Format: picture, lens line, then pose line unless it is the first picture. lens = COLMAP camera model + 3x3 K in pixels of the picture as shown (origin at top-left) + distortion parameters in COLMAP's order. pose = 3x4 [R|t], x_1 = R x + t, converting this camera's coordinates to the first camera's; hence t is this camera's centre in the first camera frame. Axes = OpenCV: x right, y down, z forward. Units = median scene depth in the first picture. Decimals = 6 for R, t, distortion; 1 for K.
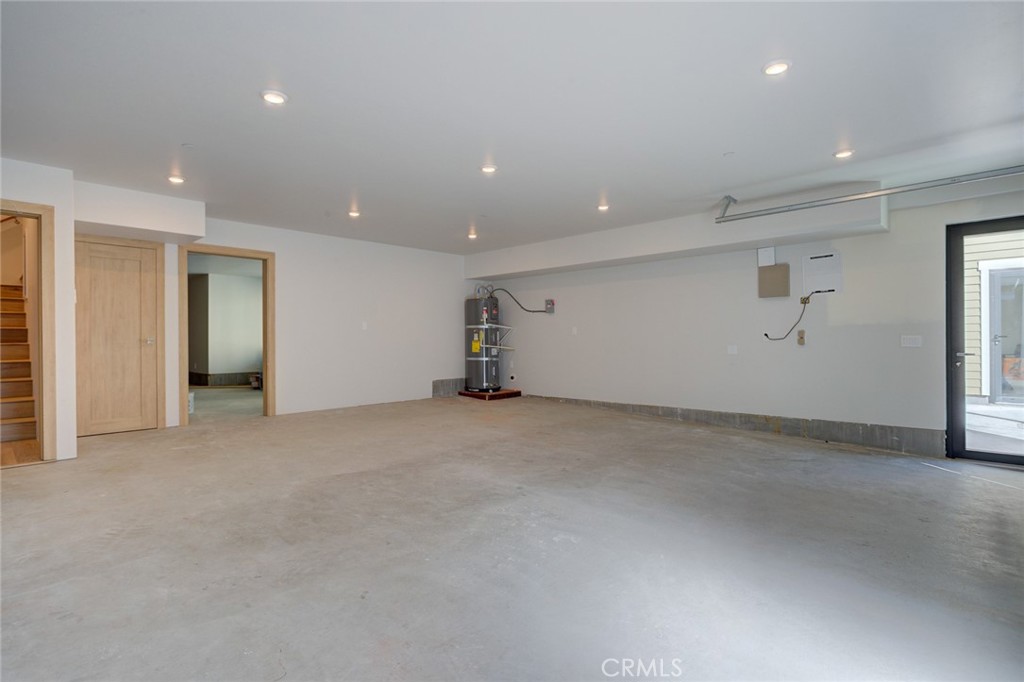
lens RADIAL K [[512.6, 0, 505.1], [0, 512.6, 341.1], [0, 0, 1]] dist [-0.020012, 0.004217]
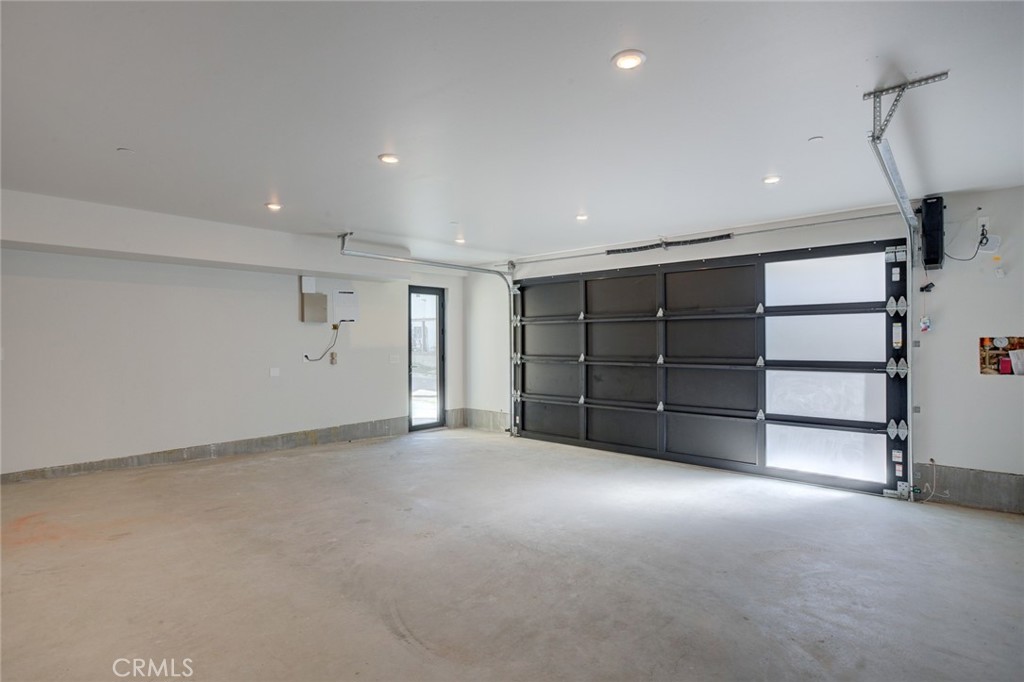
lens RADIAL K [[514.3, 0, 515.7], [0, 514.3, 341.0], [0, 0, 1]] dist [-0.011875, 0.001071]
pose [[-0.053618, 0.005111, 0.998548, -0.625985], [0.007154, 0.999963, -0.004734, -0.037984], [-0.998536, 0.006890, -0.053653, 0.636660]]
